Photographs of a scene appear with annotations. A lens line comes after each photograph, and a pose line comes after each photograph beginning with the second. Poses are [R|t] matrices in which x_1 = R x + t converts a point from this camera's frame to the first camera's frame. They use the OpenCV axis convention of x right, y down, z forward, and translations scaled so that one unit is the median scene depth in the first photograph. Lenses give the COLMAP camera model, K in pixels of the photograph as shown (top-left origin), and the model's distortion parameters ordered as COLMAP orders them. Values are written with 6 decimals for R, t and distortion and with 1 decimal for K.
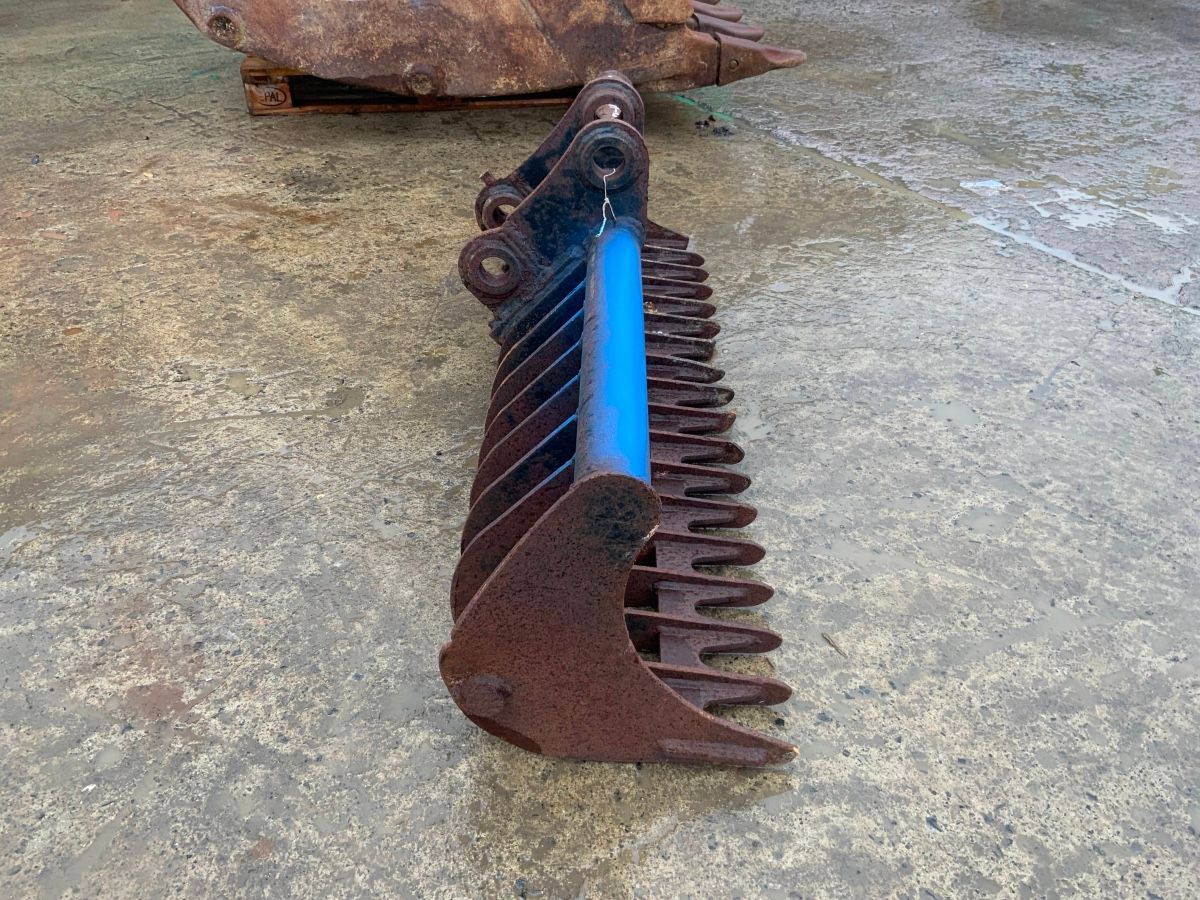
lens RADIAL K [[995.0, 0, 601.7], [0, 995.0, 452.7], [0, 0, 1]] dist [0.075303, -0.156395]
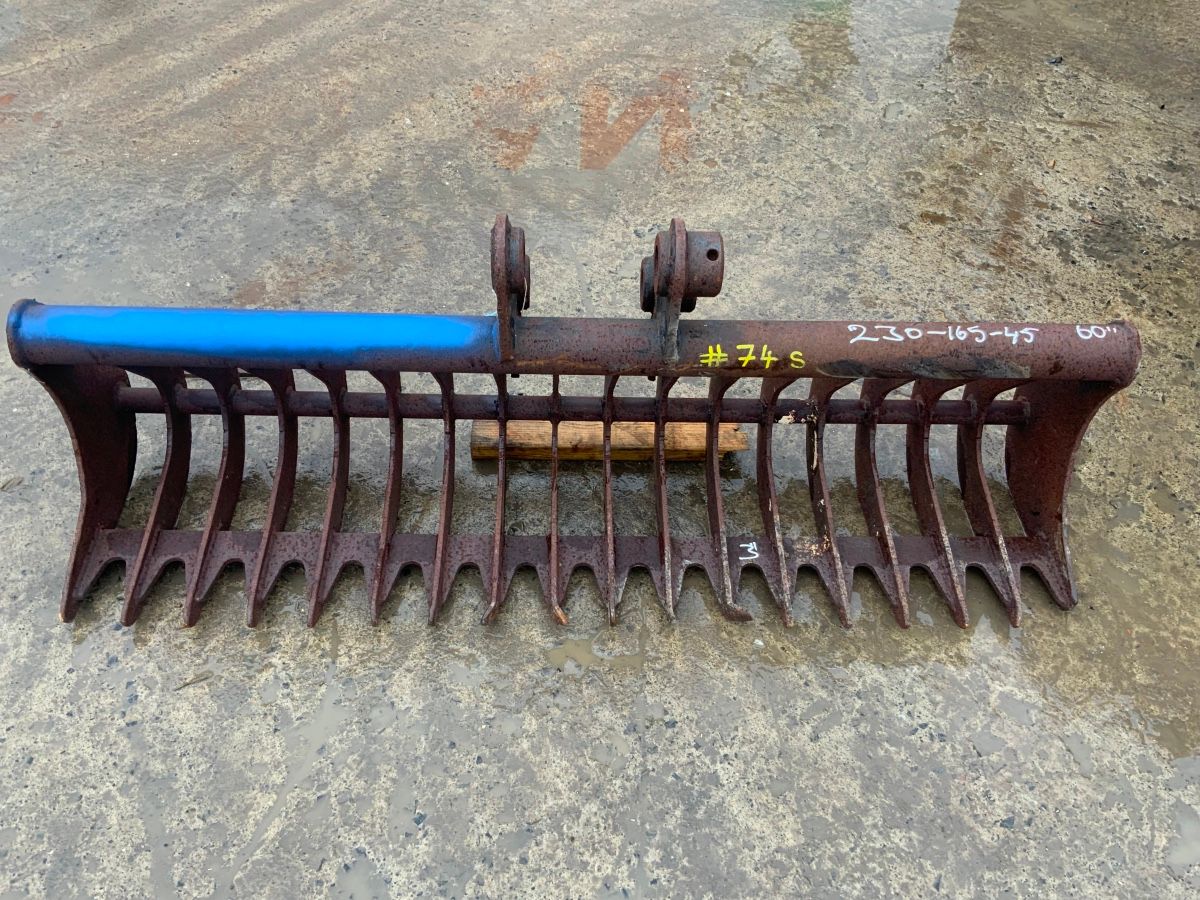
lens RADIAL K [[987.1, 0, 596.2], [0, 987.1, 447.7], [0, 0, 1]] dist [0.092572, -0.197873]
pose [[0.027607, 0.727472, -0.685582, 0.687992], [-0.599976, 0.560629, 0.570723, -0.700837], [0.799542, 0.395576, 0.451943, 0.675535]]
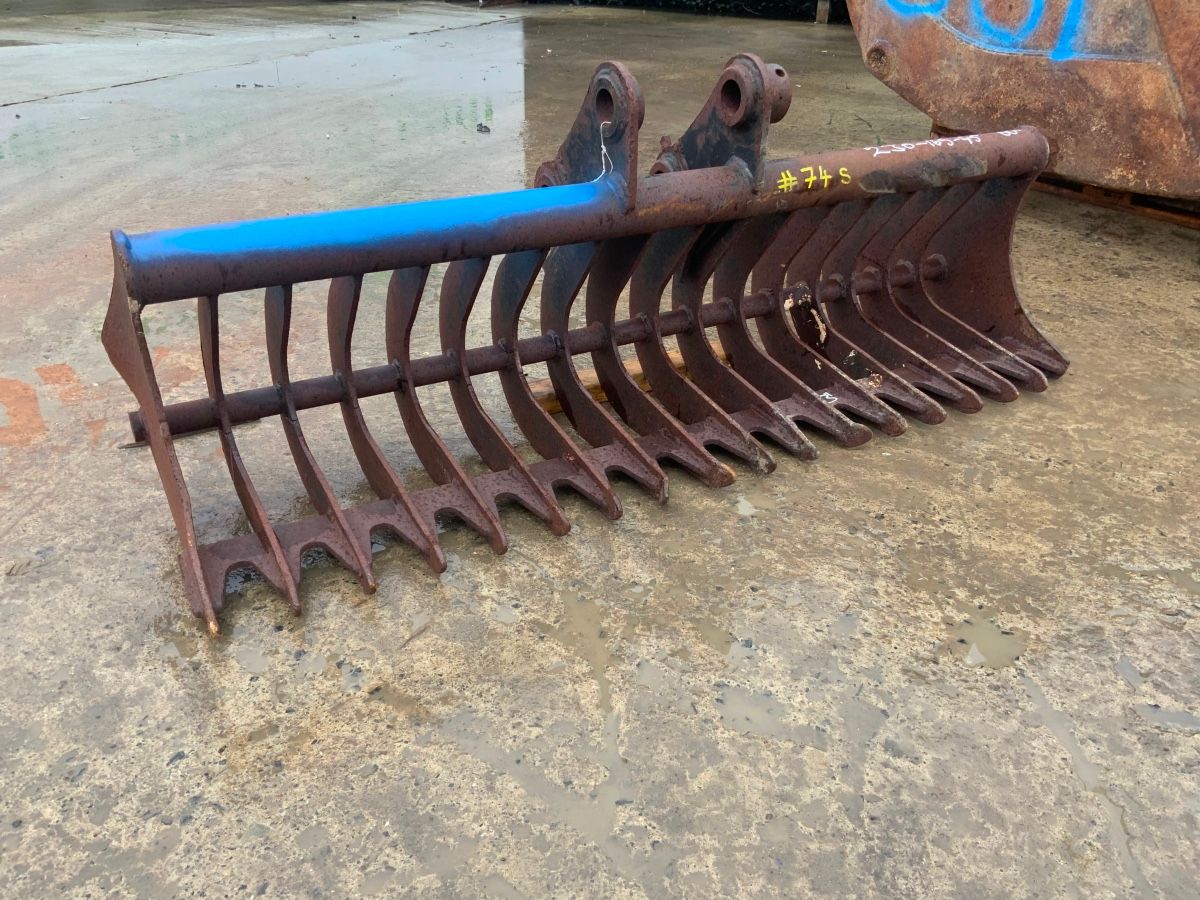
lens RADIAL K [[992.6, 0, 598.5], [0, 992.6, 453.5], [0, 0, 1]] dist [0.058622, -0.110874]
pose [[0.507739, 0.425172, -0.749286, 0.785693], [-0.507555, 0.850397, 0.138611, -0.126562], [0.696124, 0.309926, 0.647578, 0.442704]]
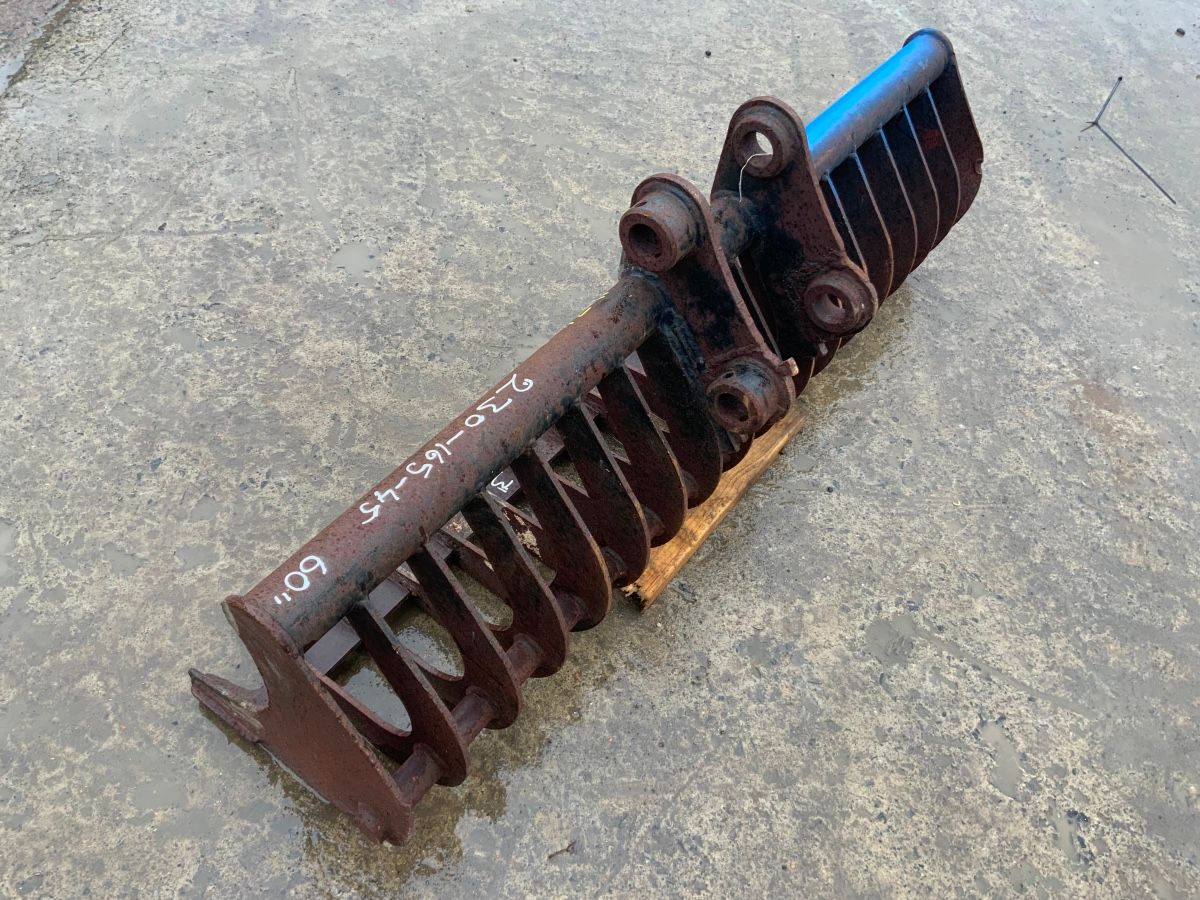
lens RADIAL K [[985.8, 0, 602.9], [0, 985.8, 454.9], [0, 0, 1]] dist [0.094506, -0.195027]
pose [[-0.793852, -0.541925, 0.275893, -0.260512], [0.223342, 0.162156, 0.961158, -1.072827], [-0.565613, 0.824635, -0.007693, 1.231908]]
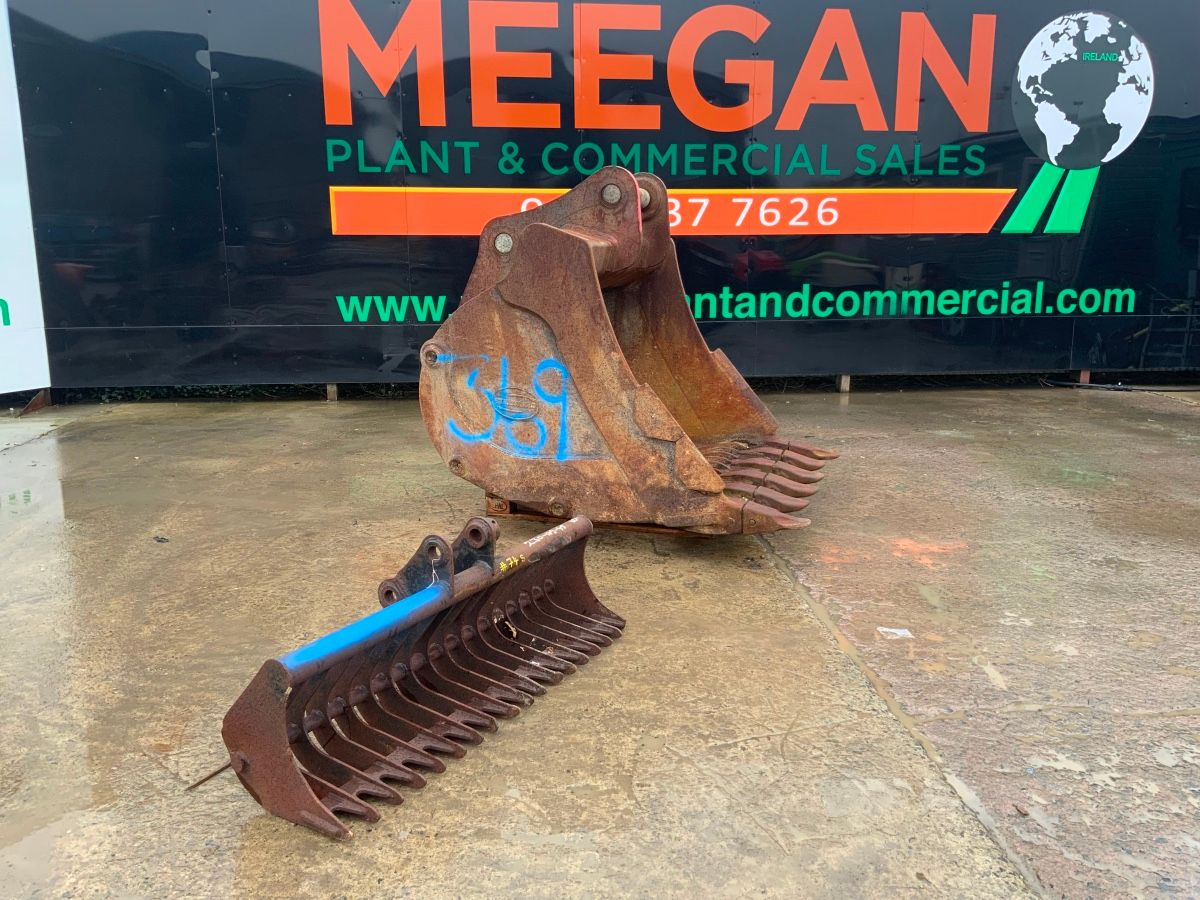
lens RADIAL K [[985.4, 0, 599.9], [0, 985.4, 456.4], [0, 0, 1]] dist [0.131483, -0.290163]
pose [[0.883781, 0.094822, -0.458191, 1.142167], [-0.265172, 0.908312, -0.323502, 0.094419], [0.385505, 0.407405, 0.827893, -0.610518]]
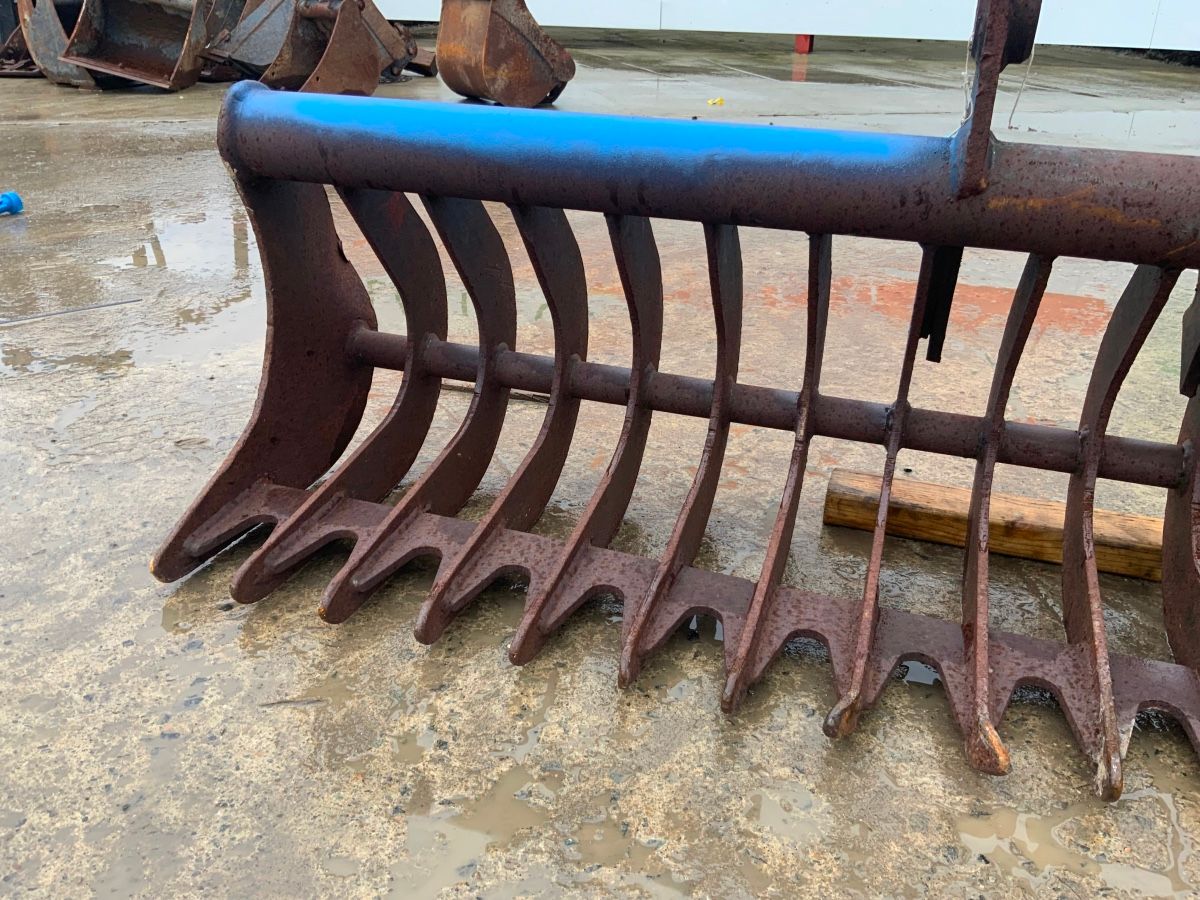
lens RADIAL K [[987.5, 0, 600.7], [0, 987.5, 458.0], [0, 0, 1]] dist [0.063943, -0.132834]
pose [[-0.305109, 0.410055, -0.859513, 0.545594], [-0.562292, 0.650857, 0.510111, -0.263023], [0.768594, 0.638937, 0.031989, 0.904111]]
